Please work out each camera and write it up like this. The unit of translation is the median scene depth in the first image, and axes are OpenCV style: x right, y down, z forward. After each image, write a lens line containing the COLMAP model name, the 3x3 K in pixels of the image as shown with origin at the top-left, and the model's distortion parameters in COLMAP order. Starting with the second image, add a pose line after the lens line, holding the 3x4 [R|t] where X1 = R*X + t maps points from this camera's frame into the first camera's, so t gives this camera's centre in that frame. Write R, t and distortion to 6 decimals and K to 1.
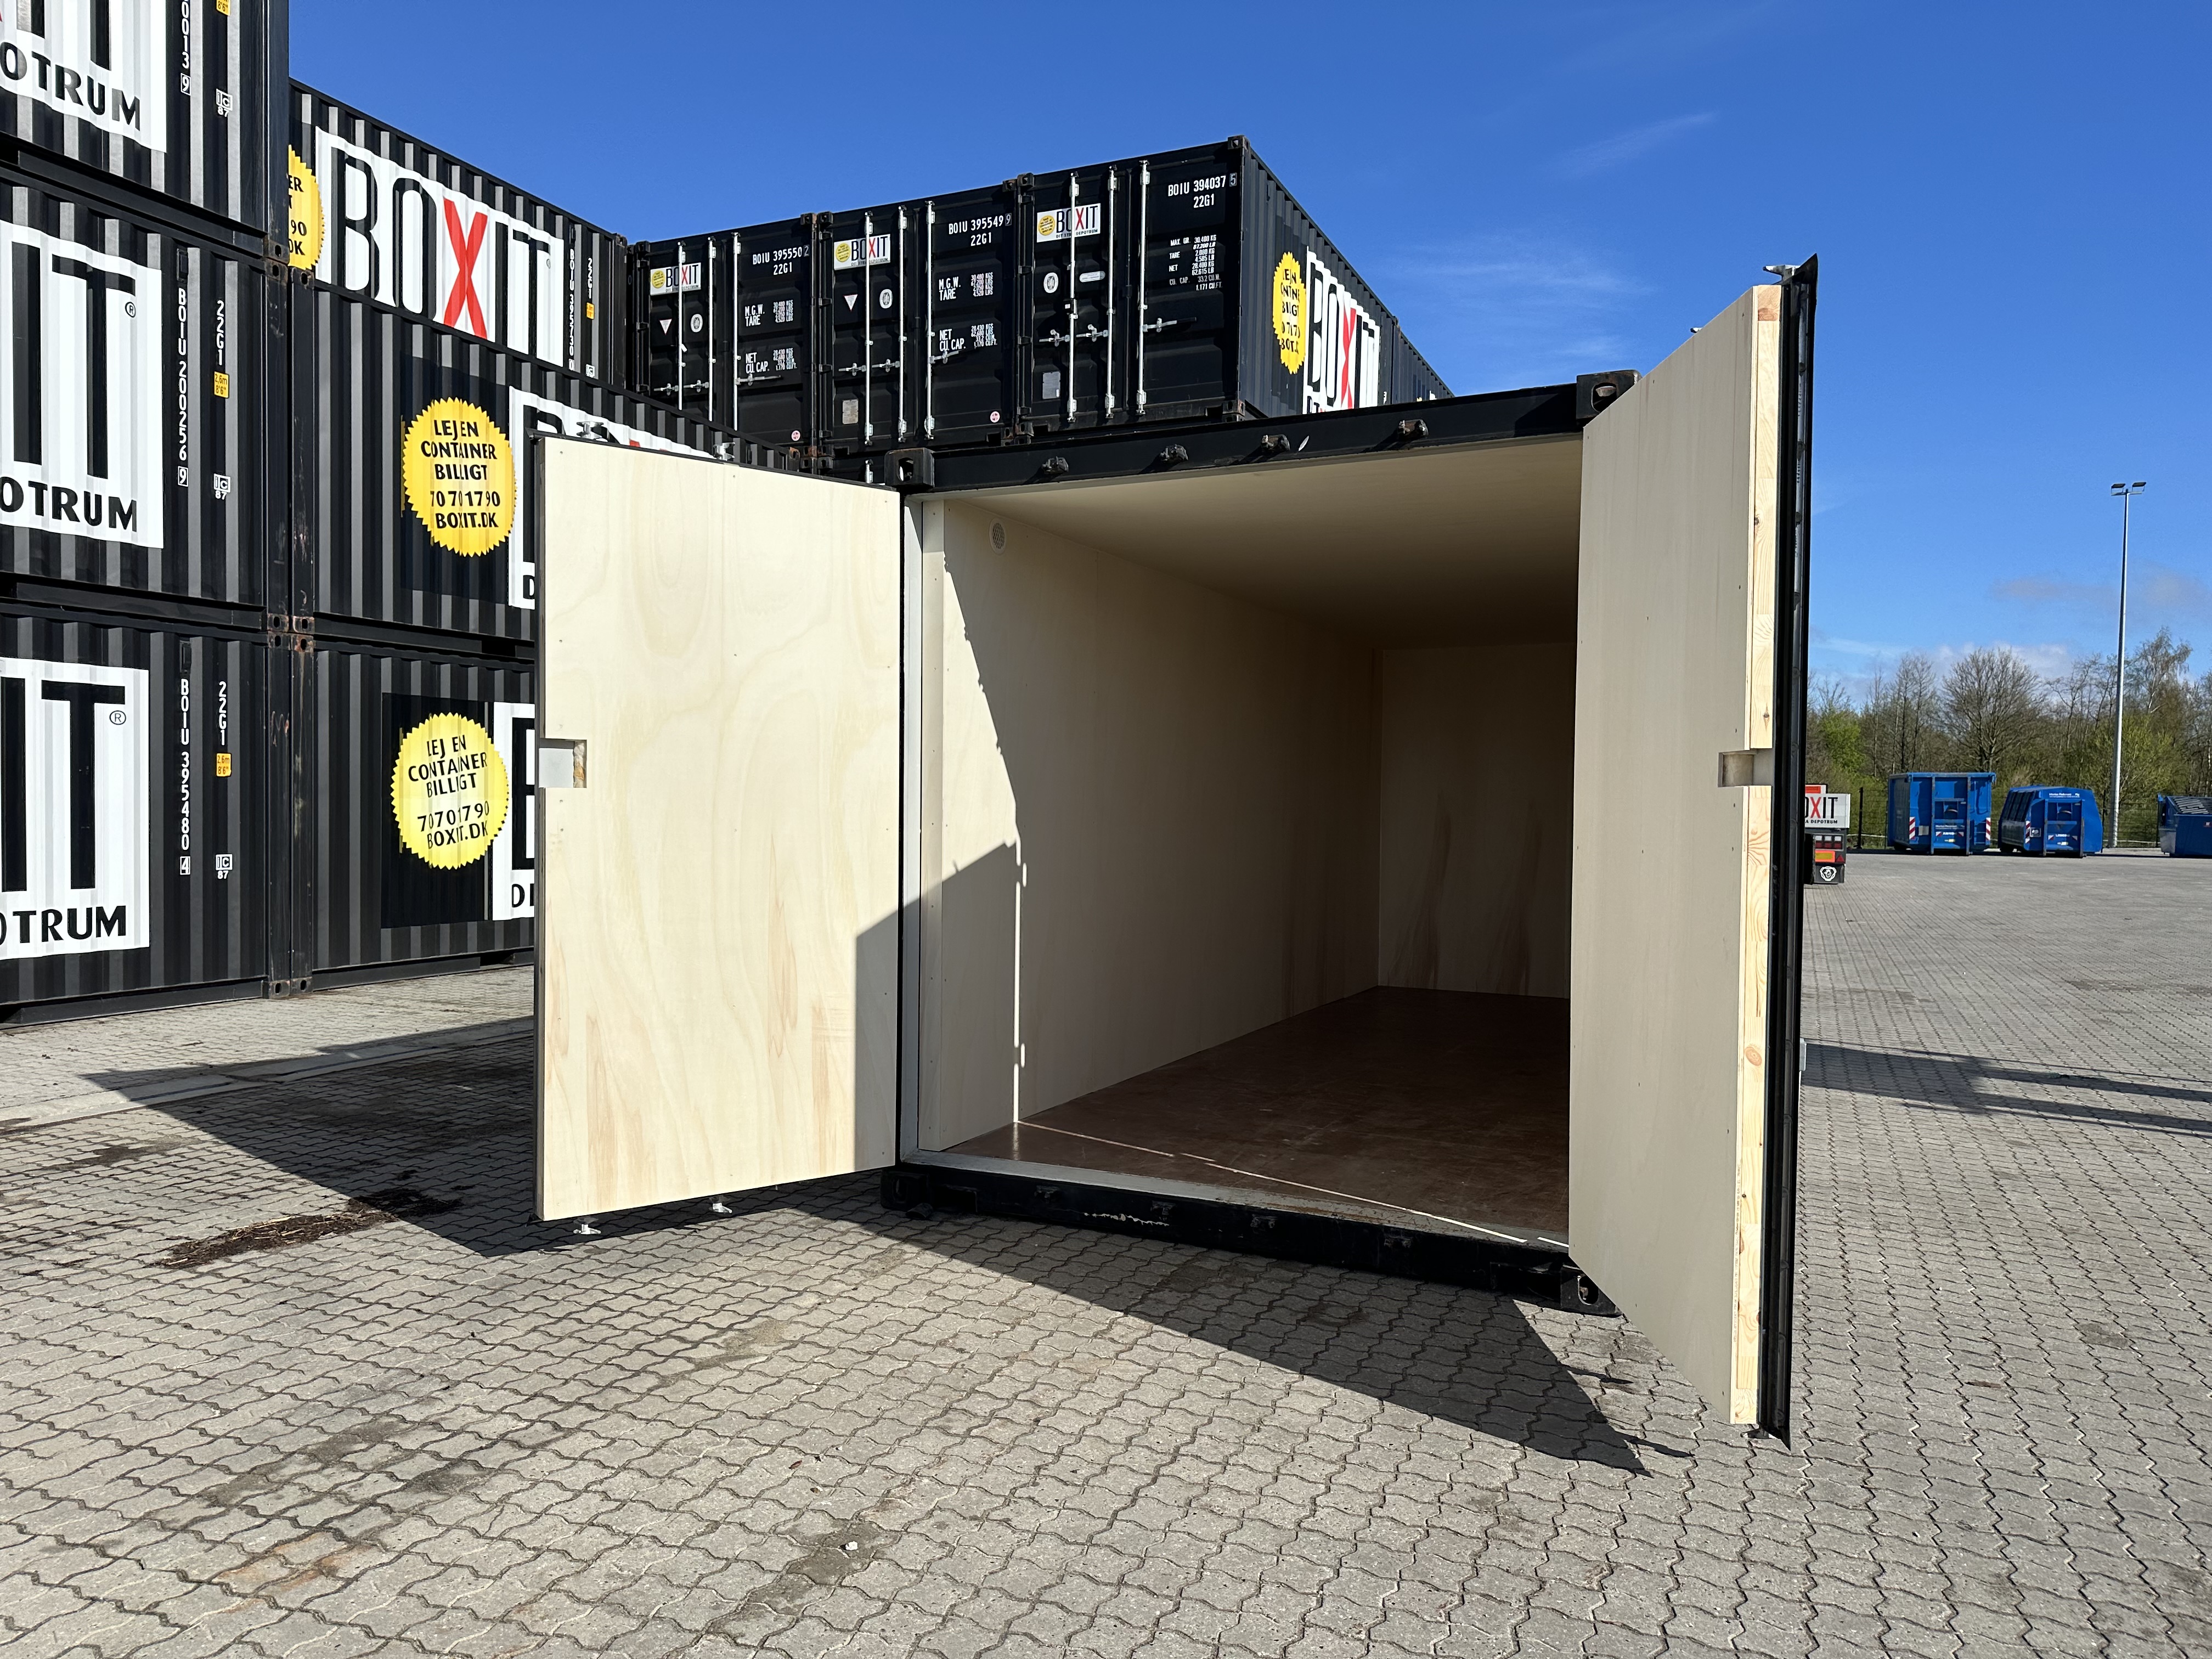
lens RADIAL K [[1568.5, 0, 1106.0], [0, 1568.5, 829.5], [0, 0, 1]] dist [0.041041, -0.003102]
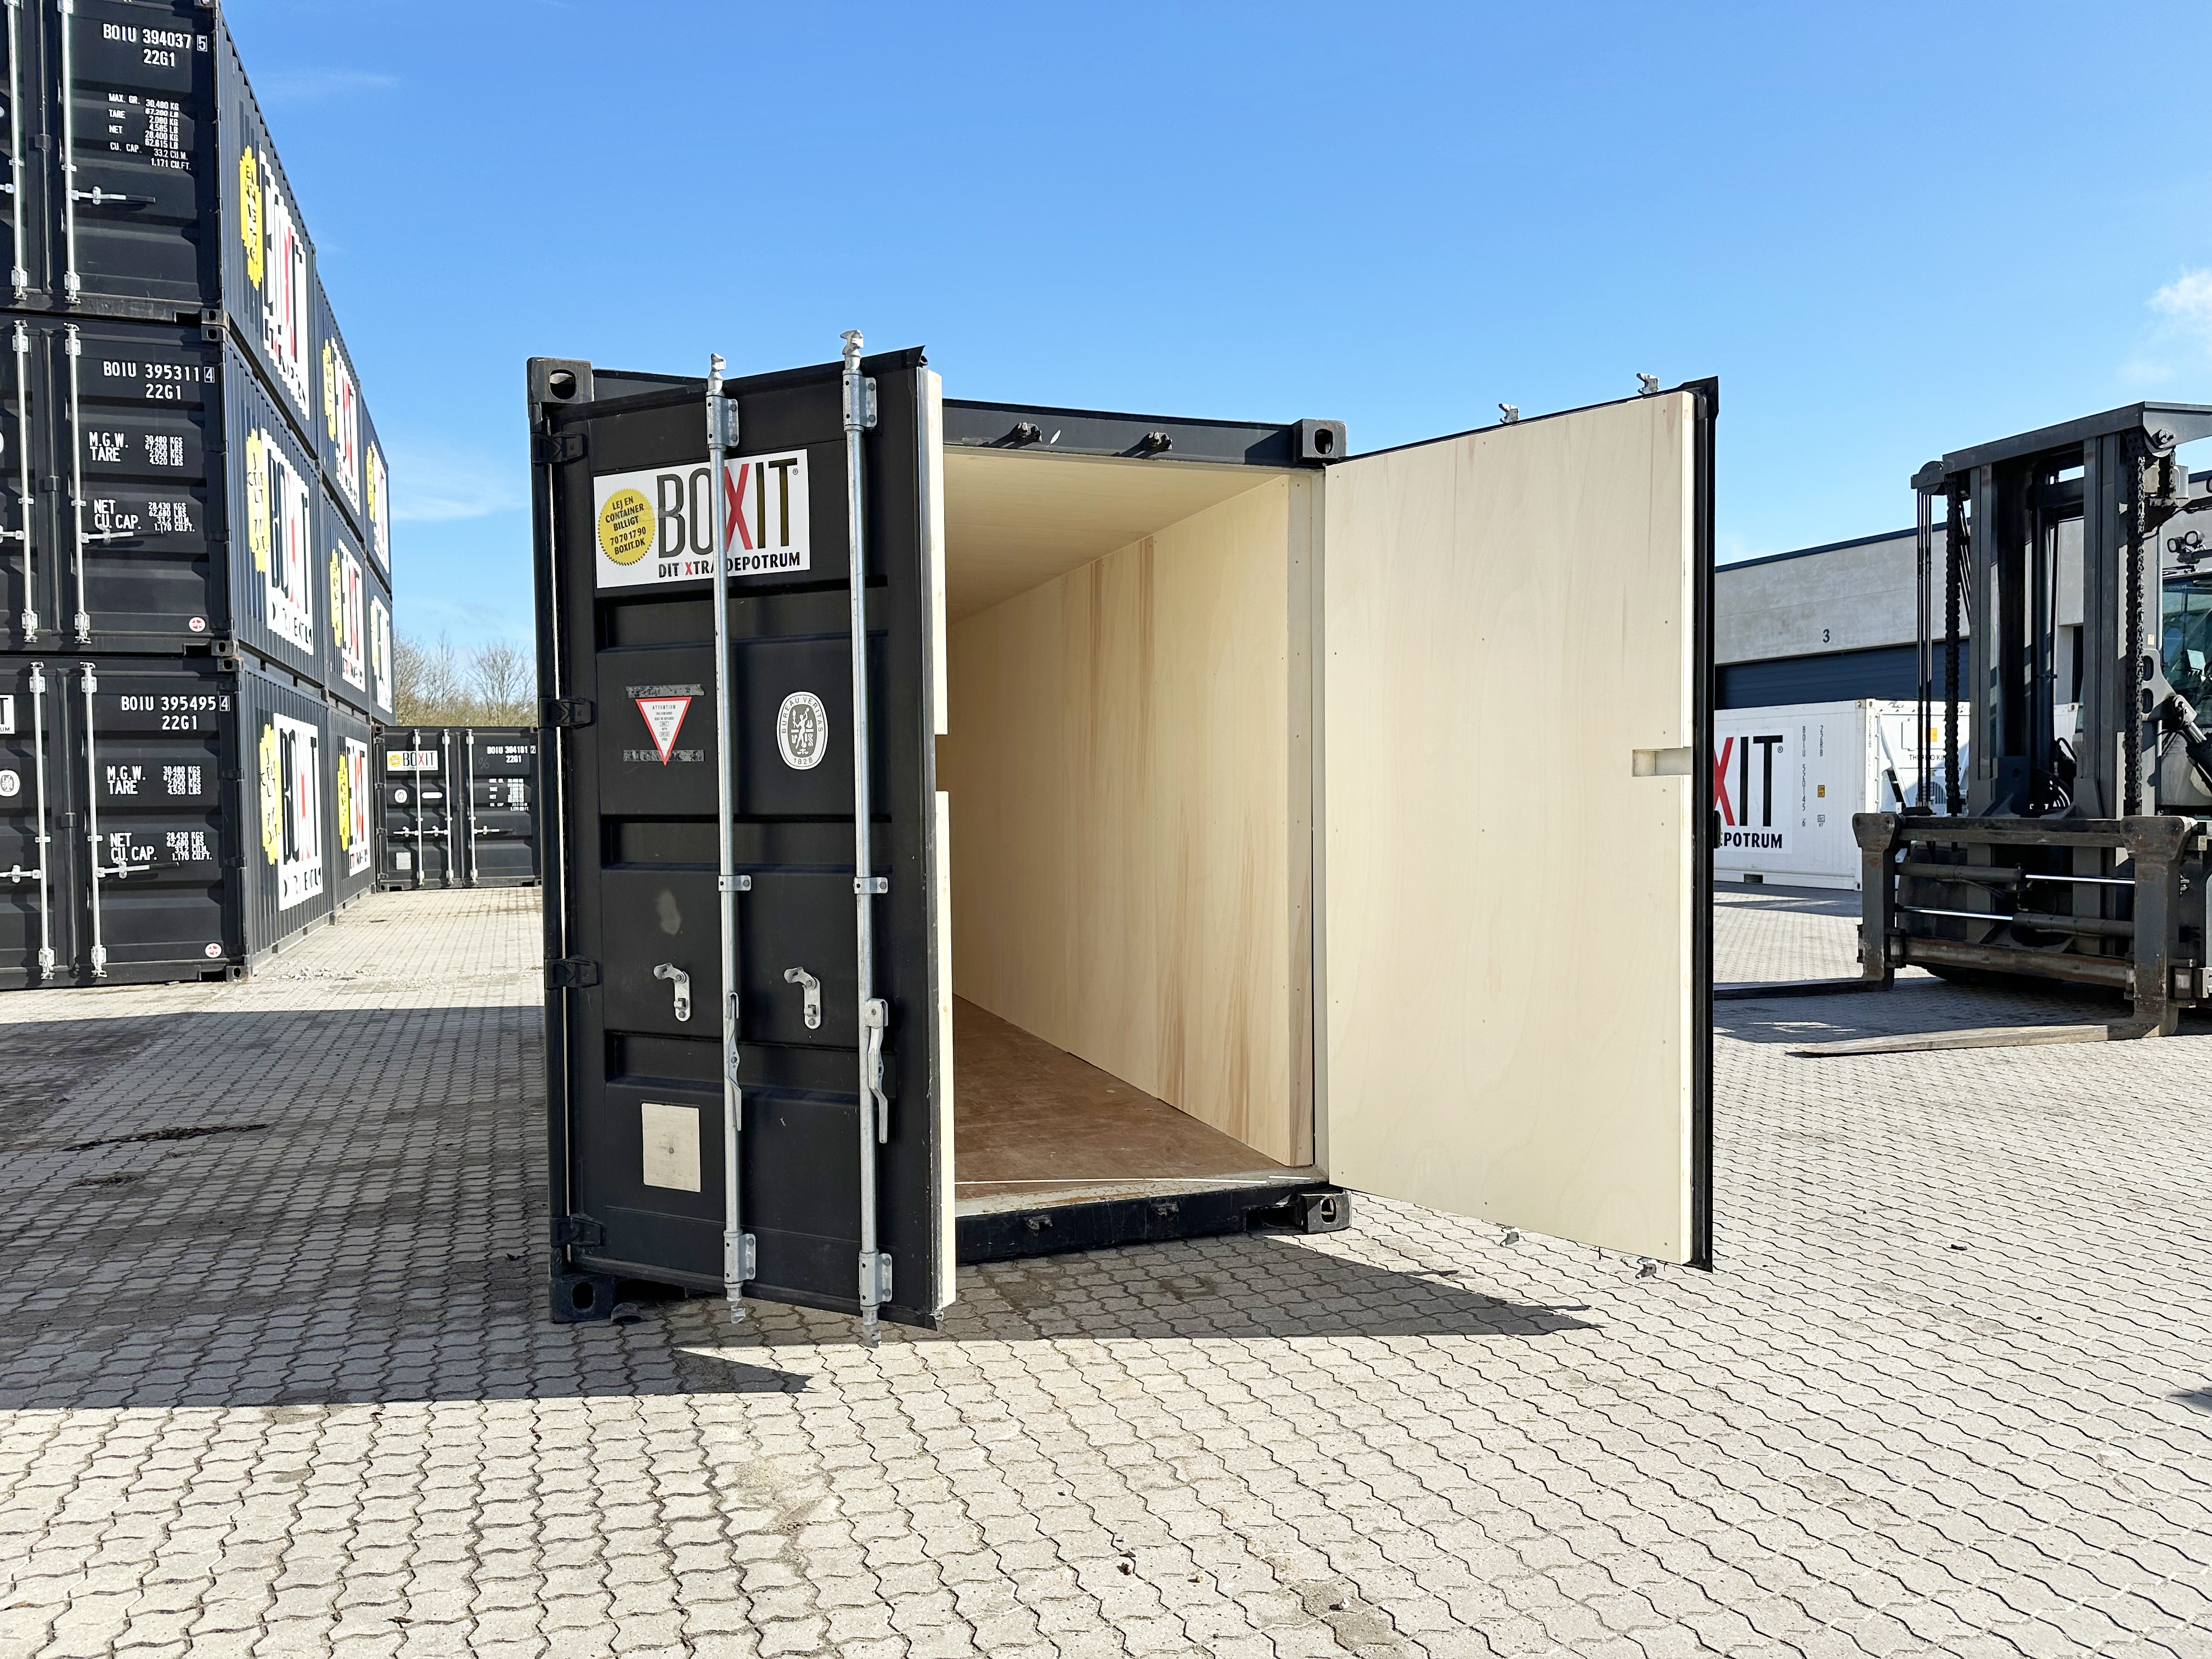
lens RADIAL K [[1535.6, 0, 1106.0], [0, 1535.6, 829.5], [0, 0, 1]] dist [0.027930, -0.021366]
pose [[0.714155, -0.046906, 0.698414, -0.166527], [0.028403, 0.998872, 0.038042, -0.013377], [-0.699411, -0.007331, 0.714682, 0.074629]]
